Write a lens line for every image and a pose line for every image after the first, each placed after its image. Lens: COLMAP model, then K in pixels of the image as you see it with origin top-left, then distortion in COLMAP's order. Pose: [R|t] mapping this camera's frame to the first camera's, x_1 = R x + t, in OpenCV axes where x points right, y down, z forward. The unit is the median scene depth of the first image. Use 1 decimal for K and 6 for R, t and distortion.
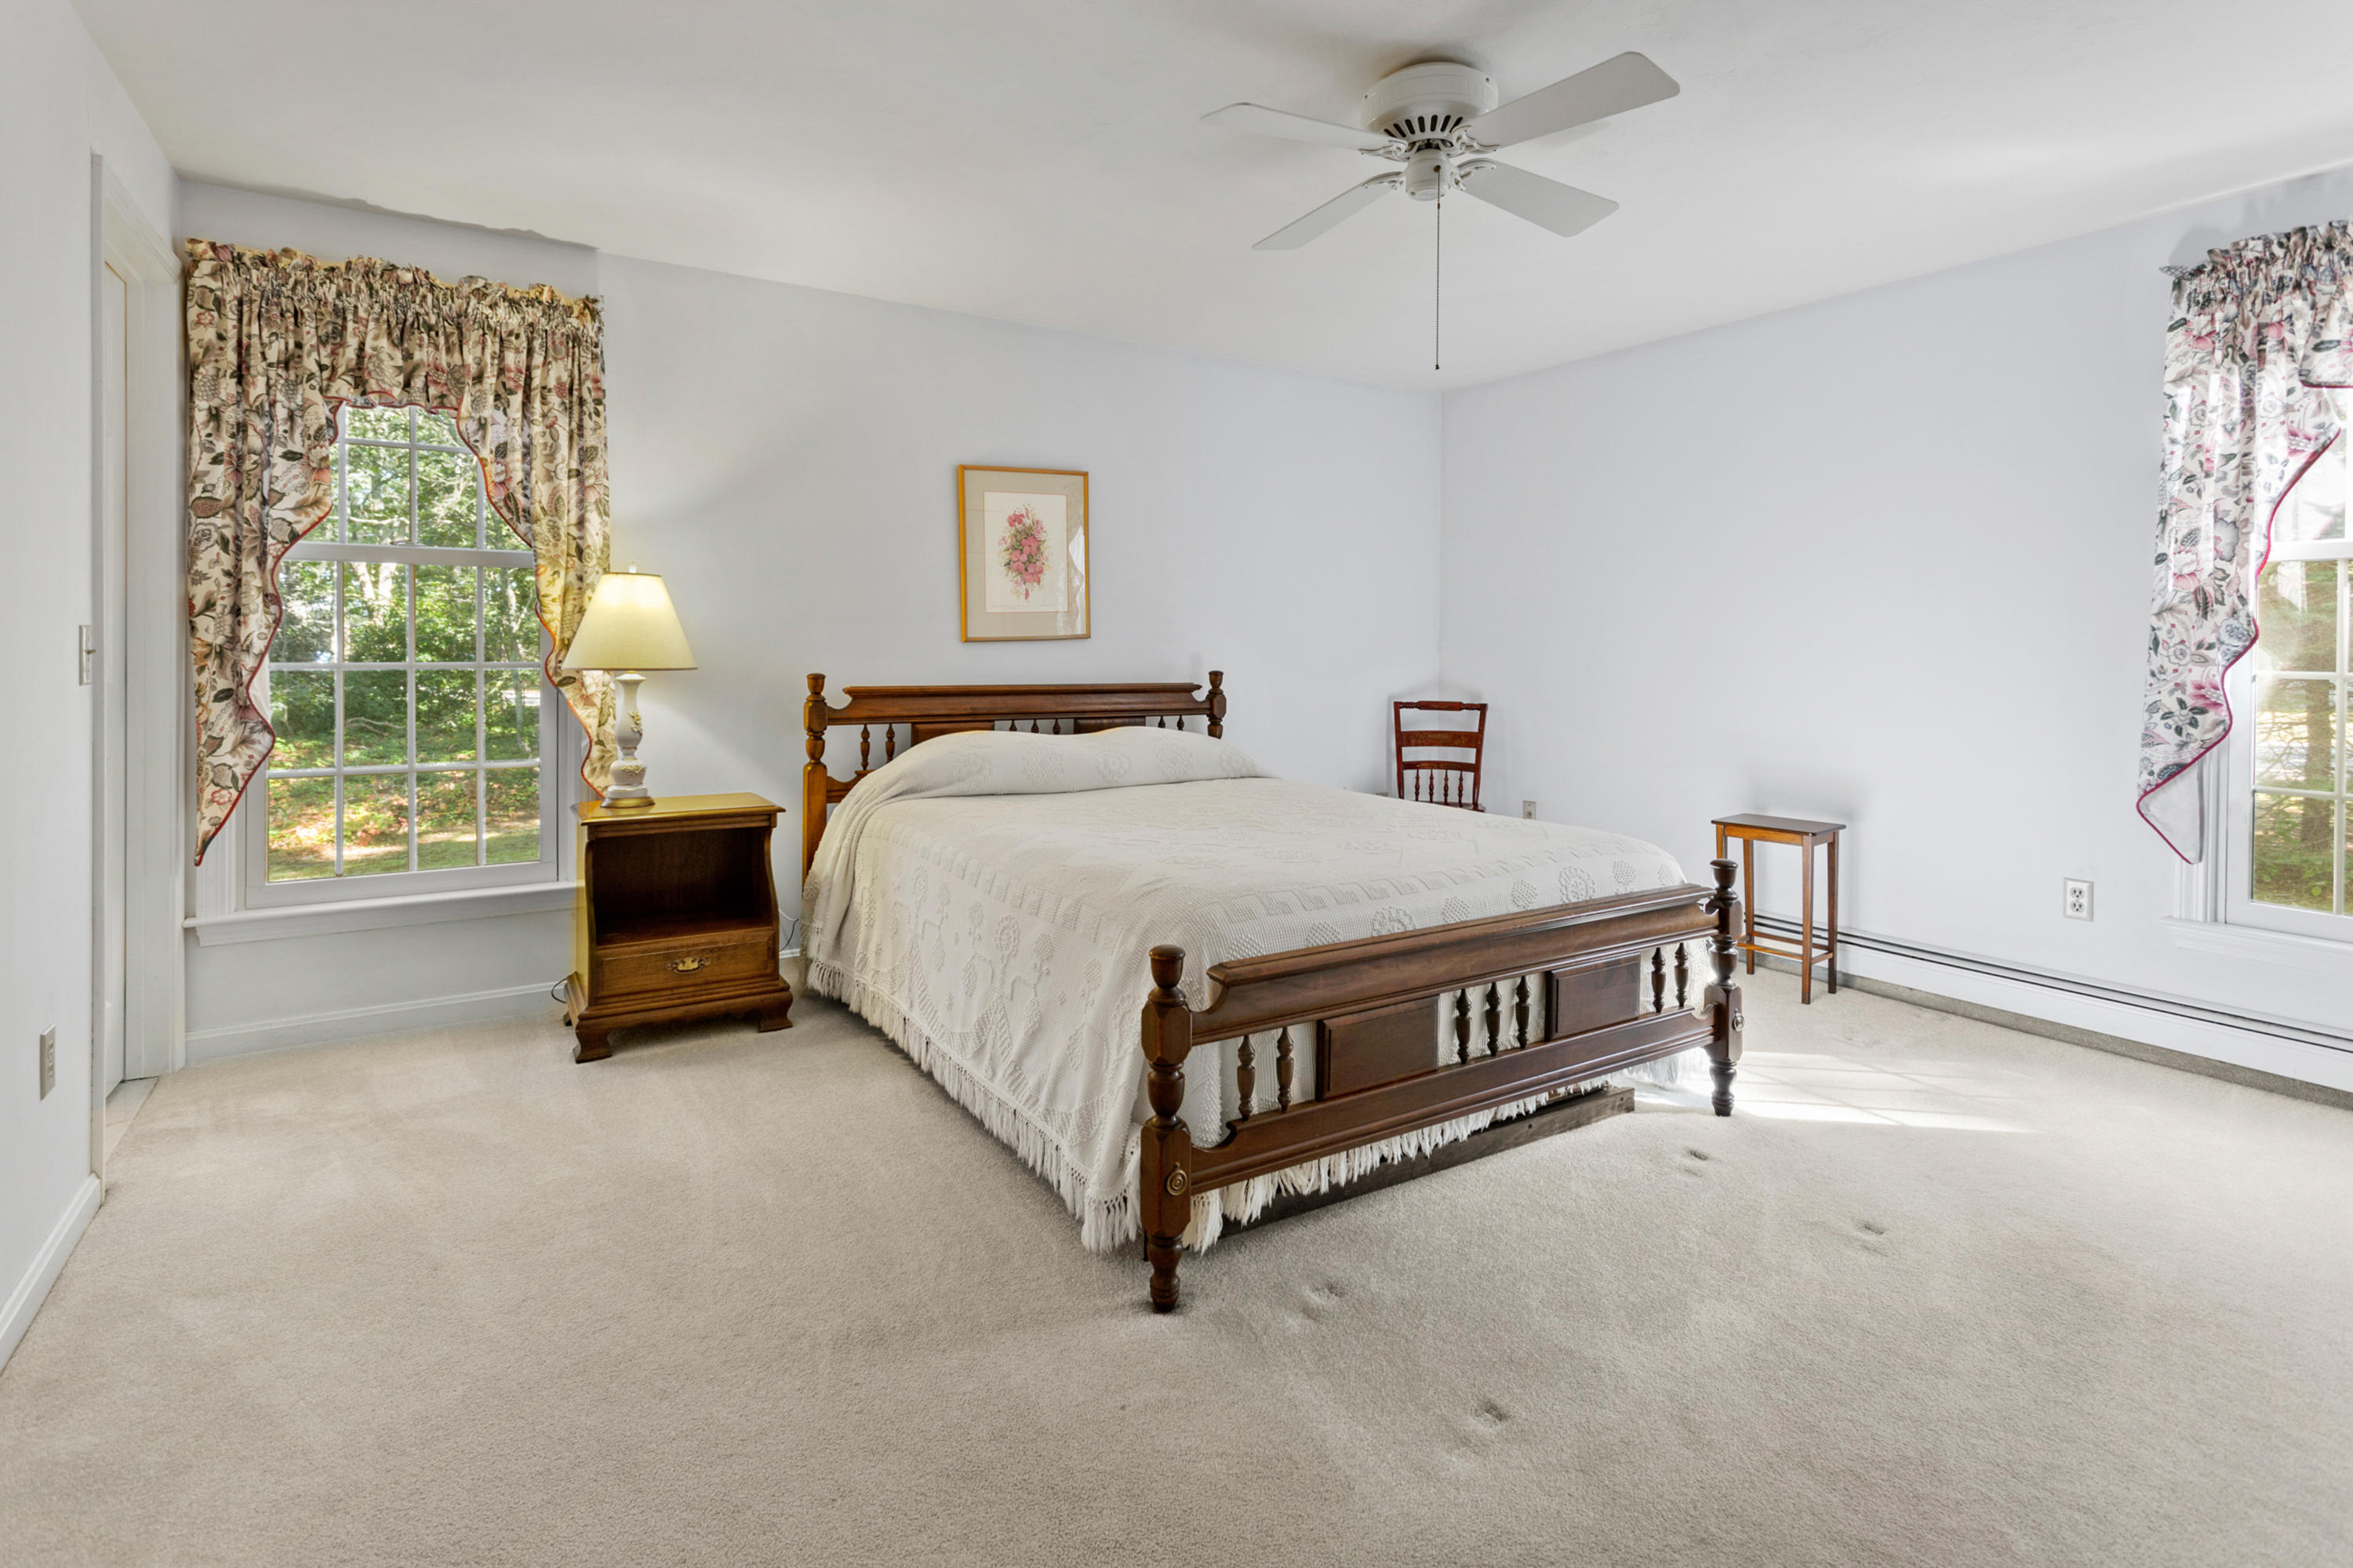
lens RADIAL K [[1142.8, 0, 1148.8], [0, 1142.8, 632.2], [0, 0, 1]] dist [0.001821, 0.003074]
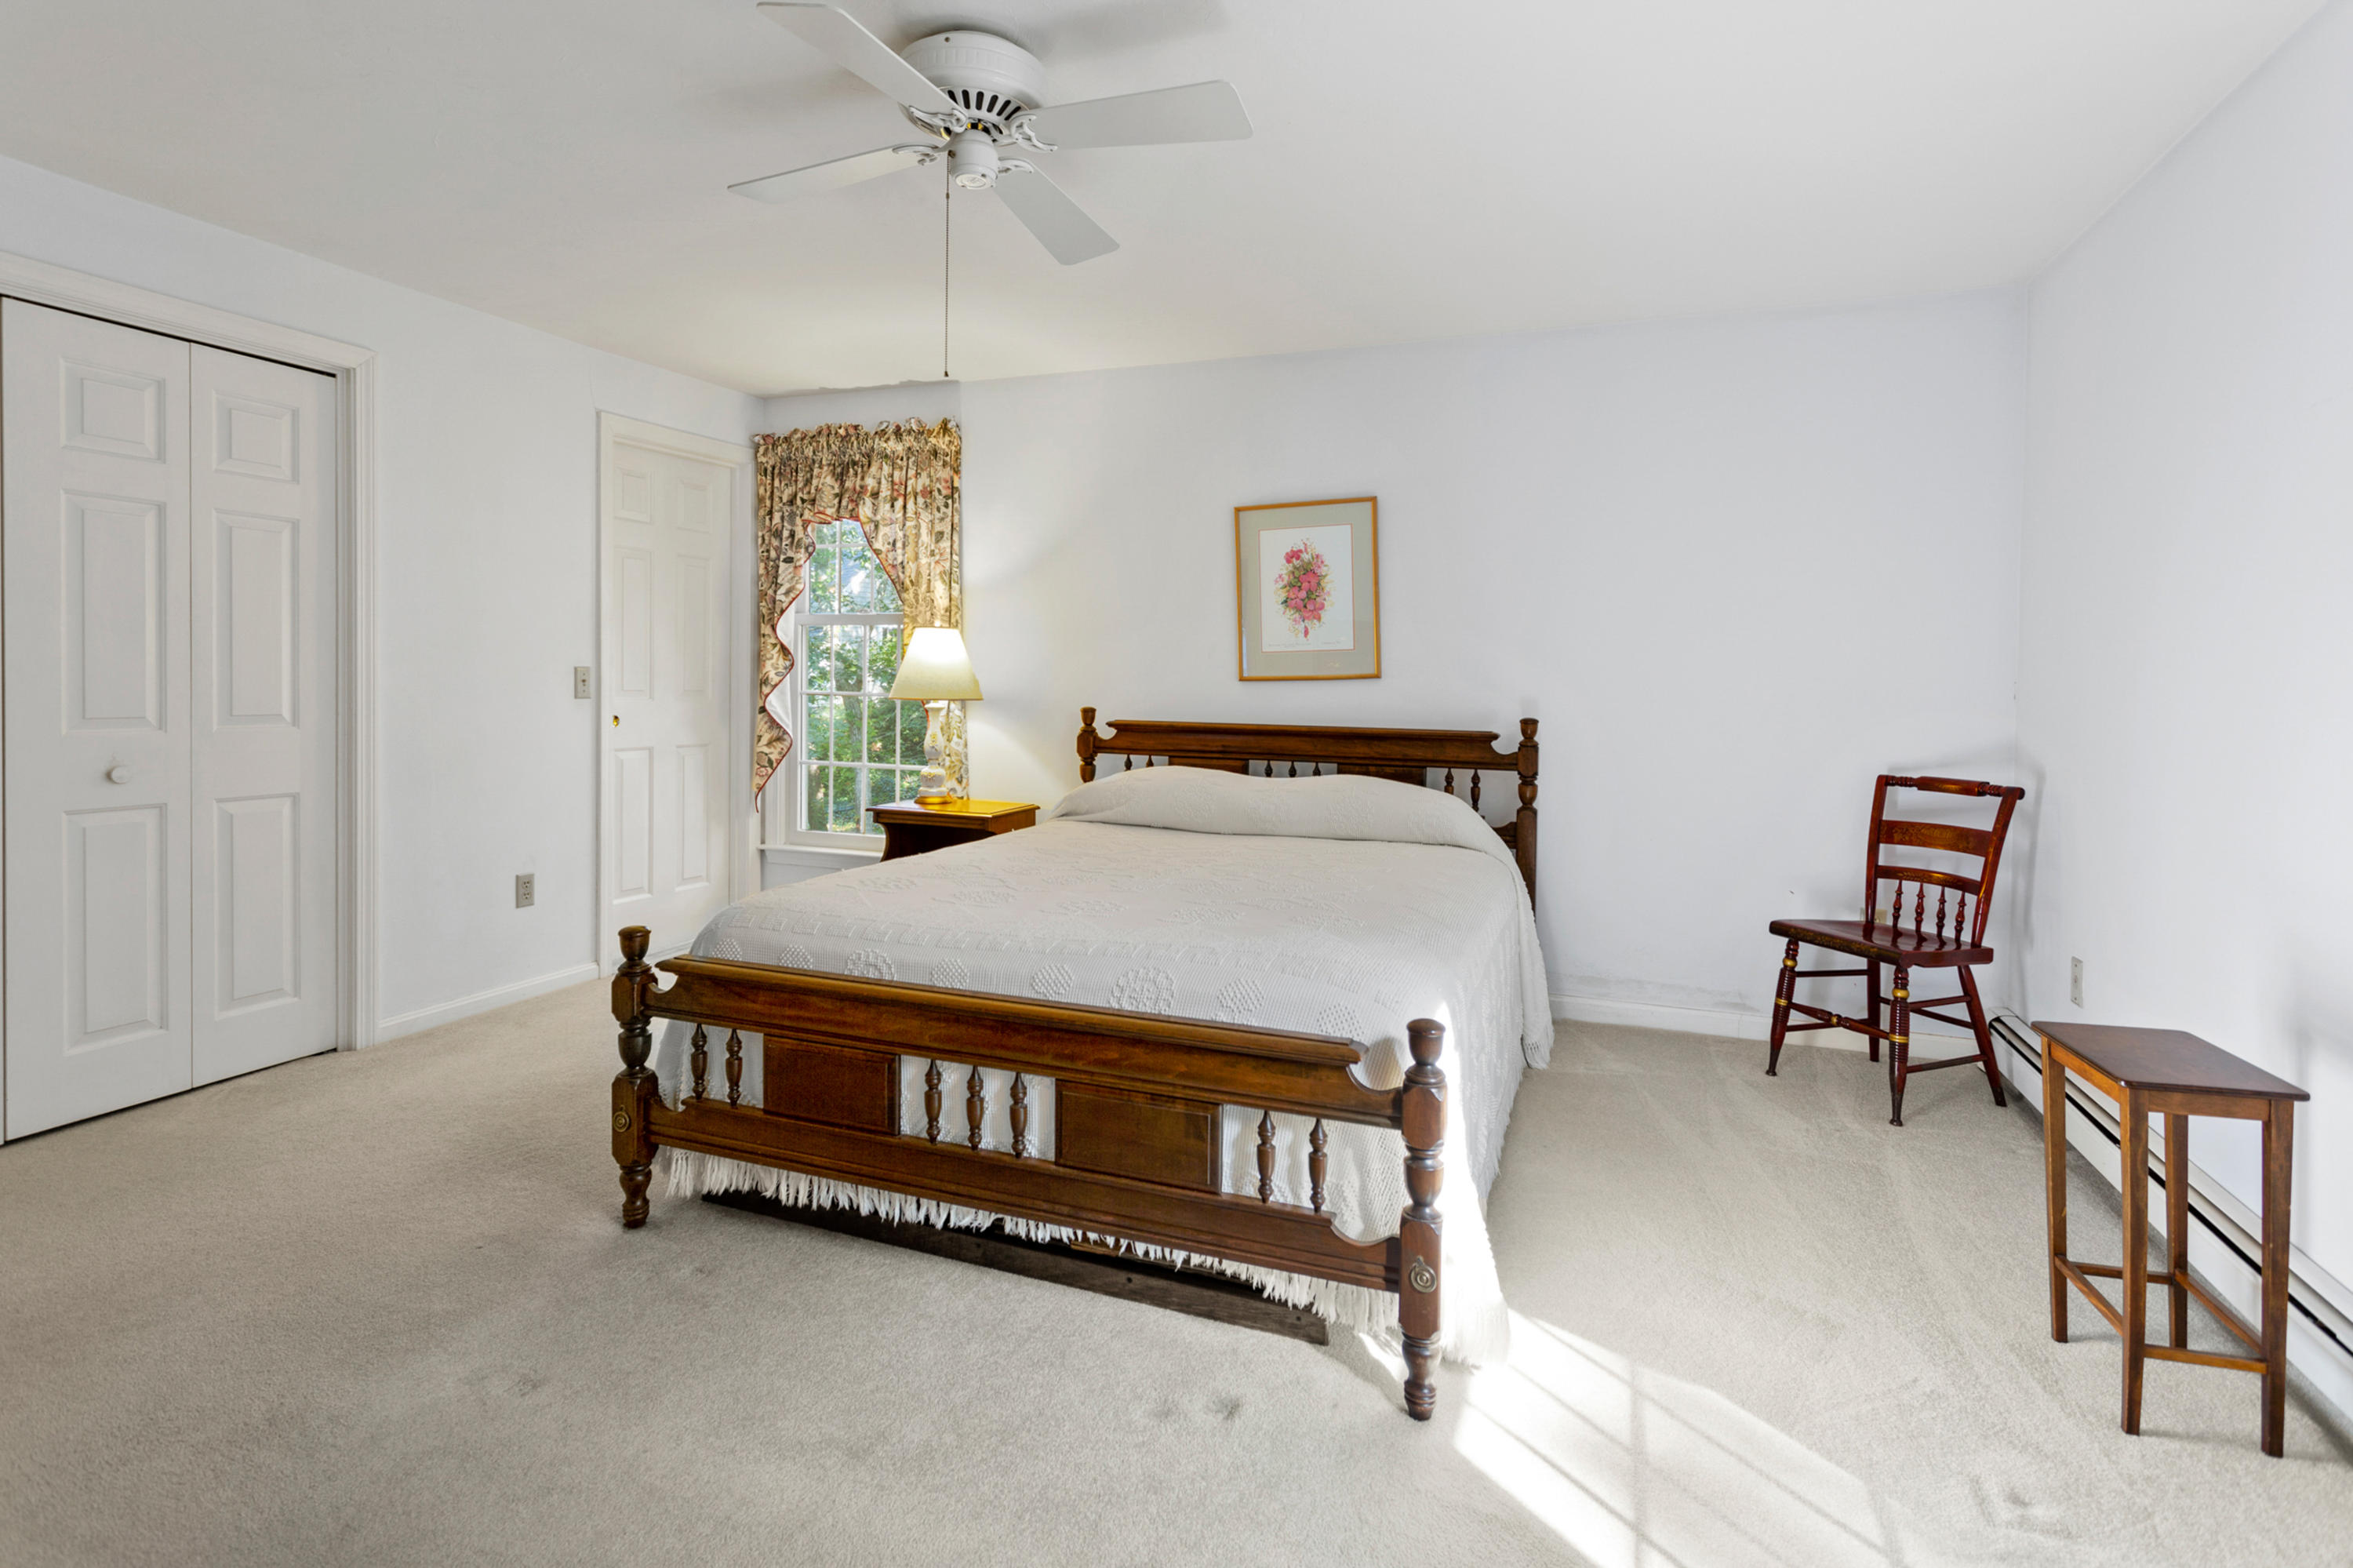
lens RADIAL K [[1142.8, 0, 1166.5], [0, 1142.8, 684.2], [0, 0, 1]] dist [0.001821, 0.003074]
pose [[0.614700, 0.005797, -0.788740, 0.725499], [-0.001169, 0.999979, 0.006439, 0.006028], [0.788761, -0.003036, 0.614693, 0.390448]]
